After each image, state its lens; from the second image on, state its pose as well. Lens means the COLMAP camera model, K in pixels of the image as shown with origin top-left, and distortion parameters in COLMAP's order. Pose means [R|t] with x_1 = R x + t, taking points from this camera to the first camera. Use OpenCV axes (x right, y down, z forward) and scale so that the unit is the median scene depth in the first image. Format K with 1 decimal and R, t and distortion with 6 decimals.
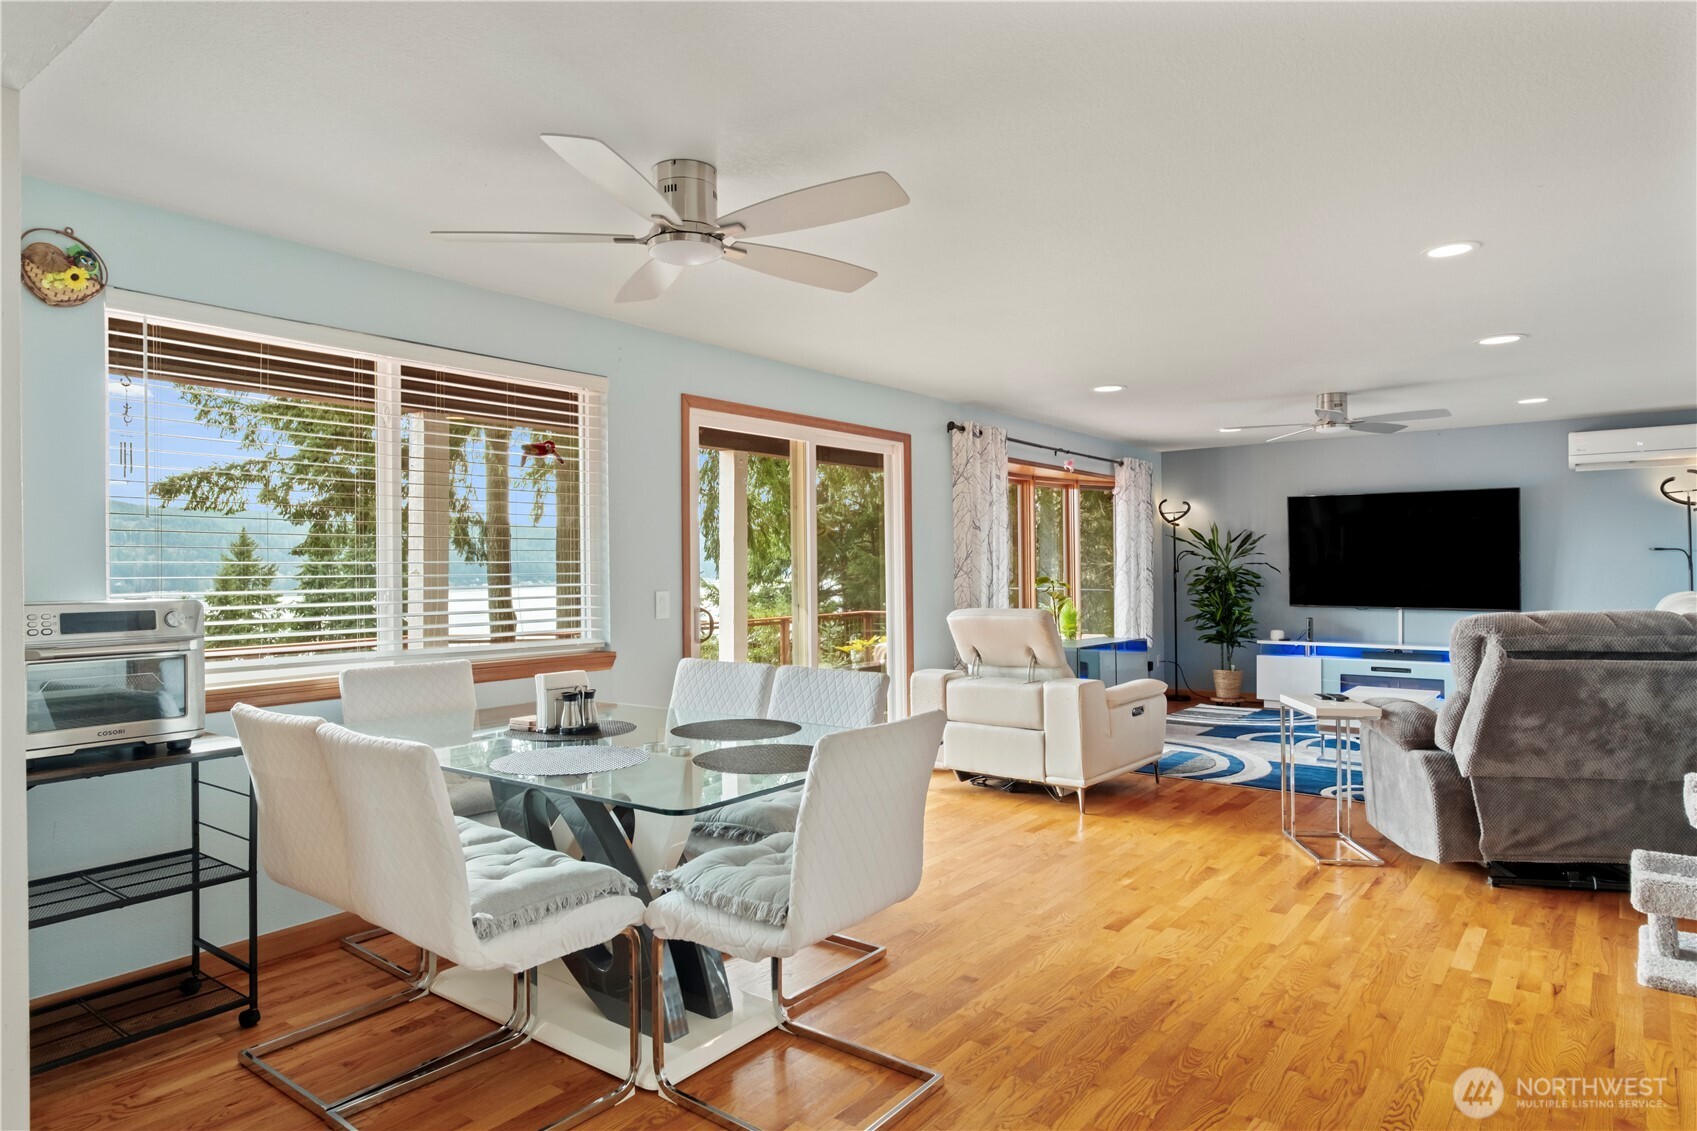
lens RADIAL K [[974.4, 0, 852.4], [0, 974.4, 560.9], [0, 0, 1]] dist [0.002168, -0.001137]
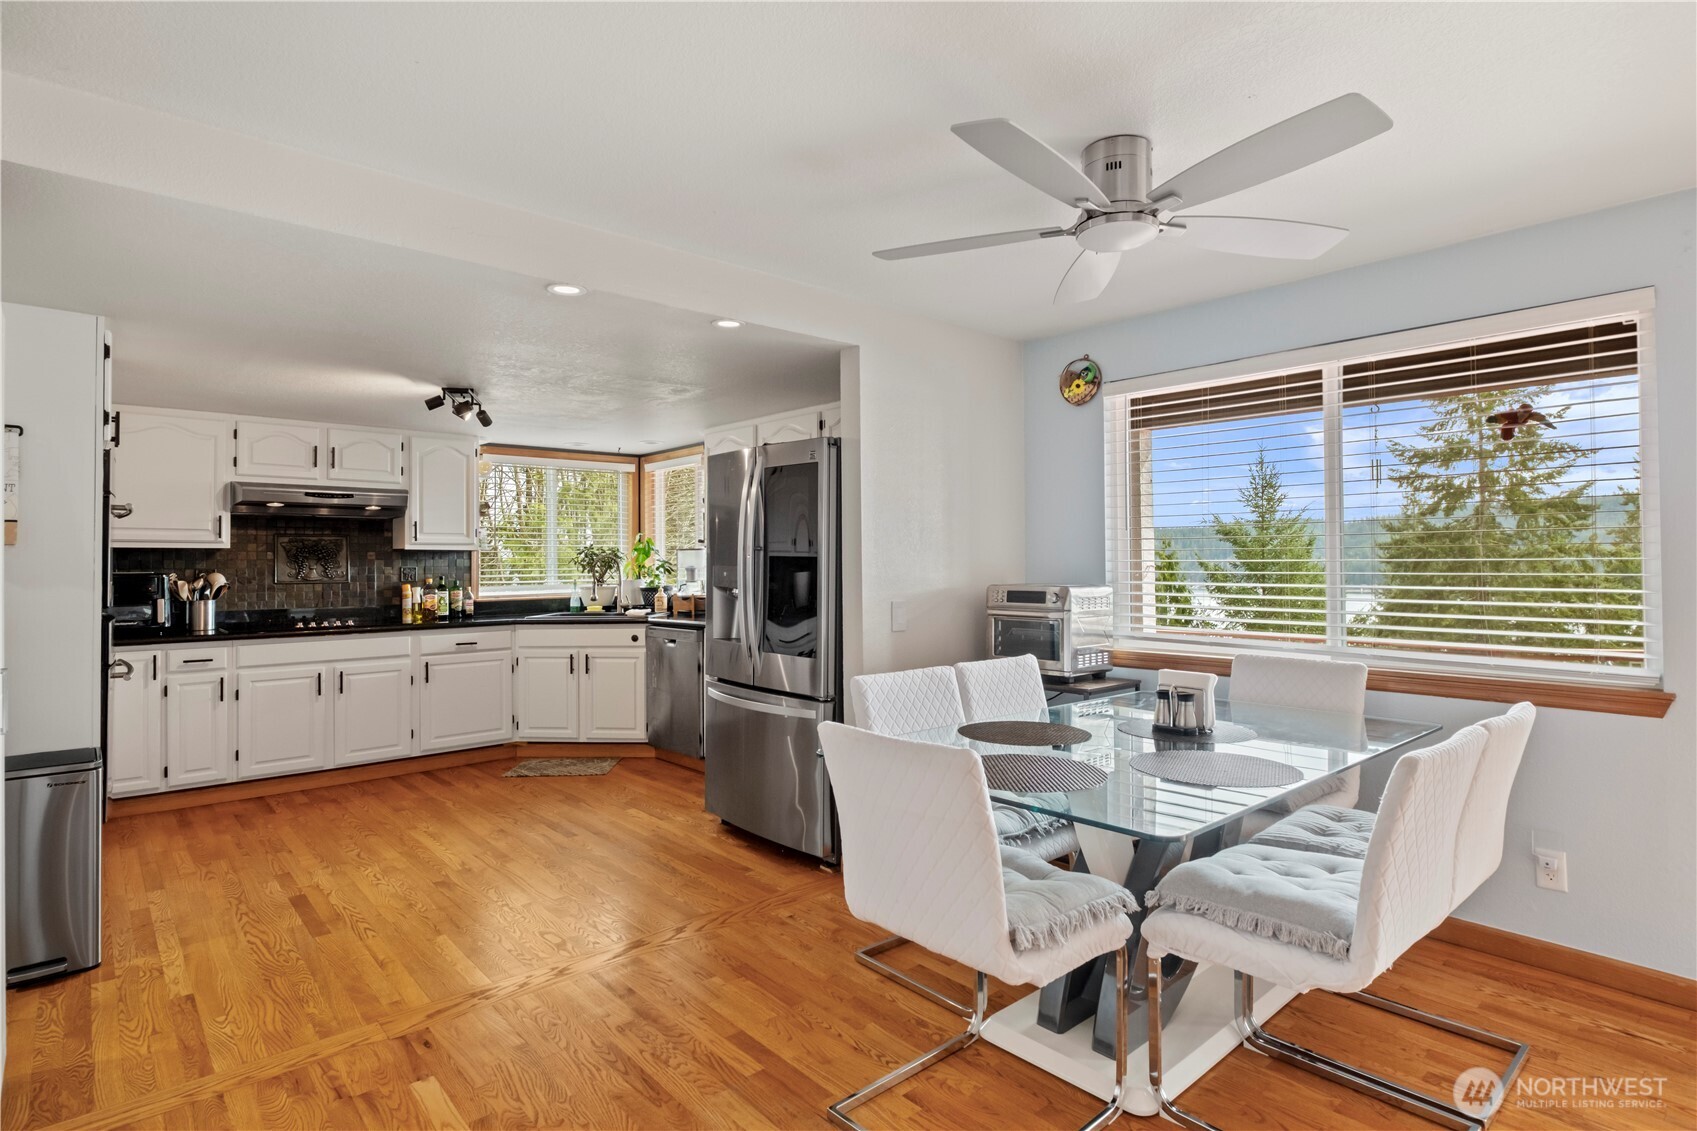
lens RADIAL K [[894.2, 0, 819.1], [0, 894.2, 551.0], [0, 0, 1]] dist [-0.003734, -0.000387]
pose [[-0.197799, -0.008028, -0.980210, 0.427924], [0.009362, 0.999905, -0.010079, -0.003661], [0.980198, -0.011170, -0.197705, 0.504632]]
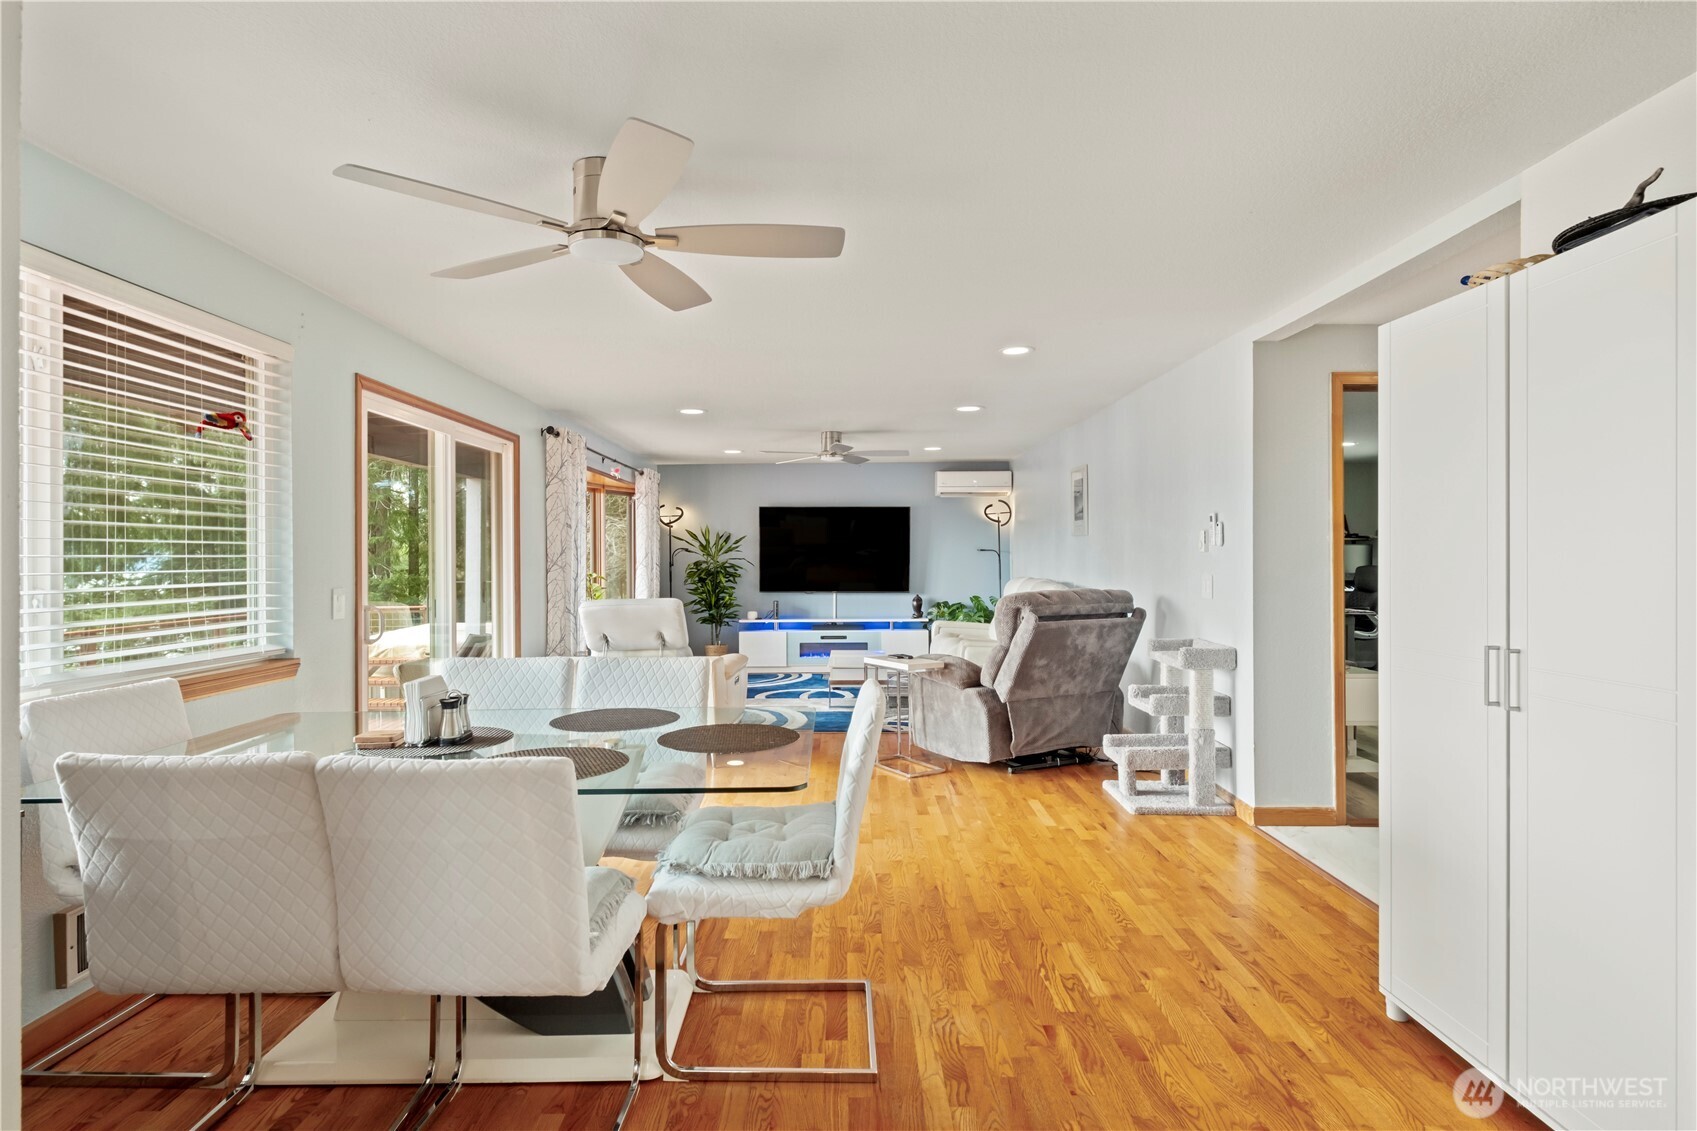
lens RADIAL K [[856.8, 0, 826.1], [0, 856.8, 552.6], [0, 0, 1]] dist [0.003968, 0.001236]
pose [[0.801922, 0.006608, 0.597392, -0.300785], [-0.004215, 0.999977, -0.005403, 0.000171], [-0.597414, 0.001815, 0.801931, 0.088517]]
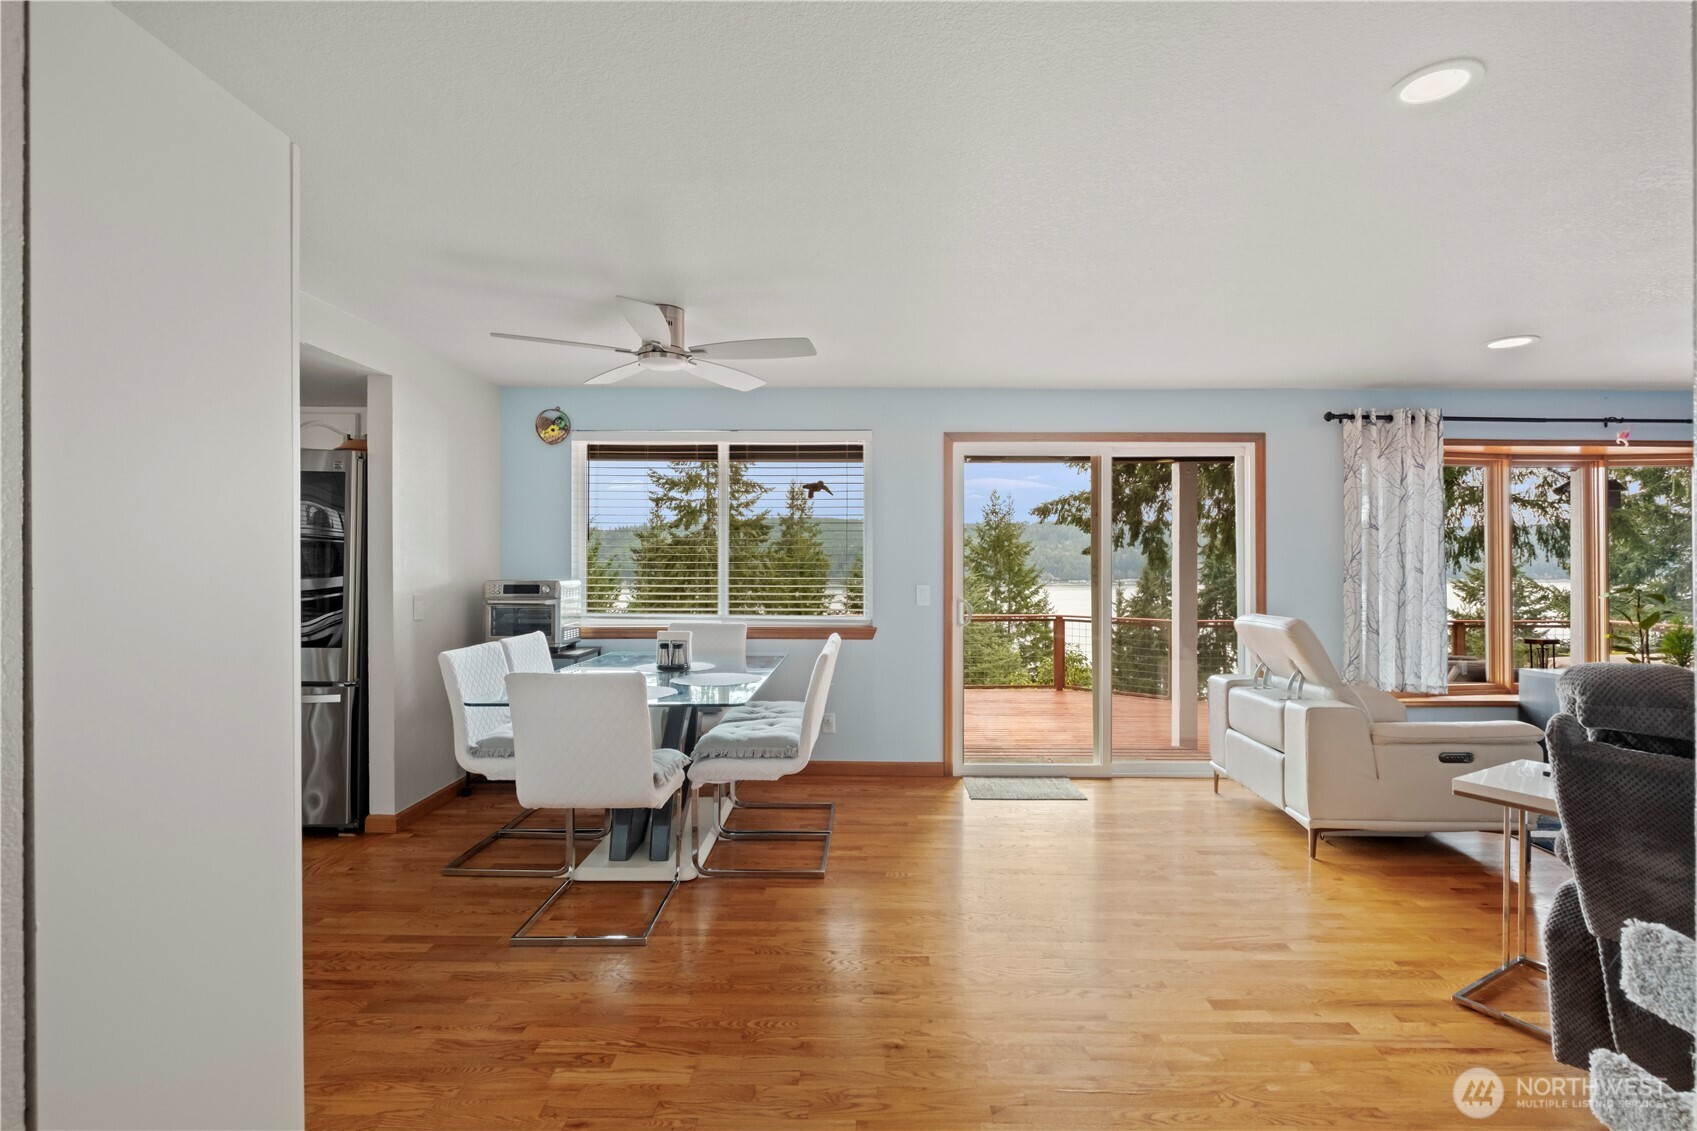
lens RADIAL K [[788.5, 0, 886.5], [0, 788.5, 558.8], [0, 0, 1]] dist [0.001973, -0.002190]
pose [[0.618697, 0.002121, -0.785627, 0.593488], [-0.001586, 0.999998, 0.001451, -0.006292], [0.785628, 0.000348, 0.618699, 0.291982]]
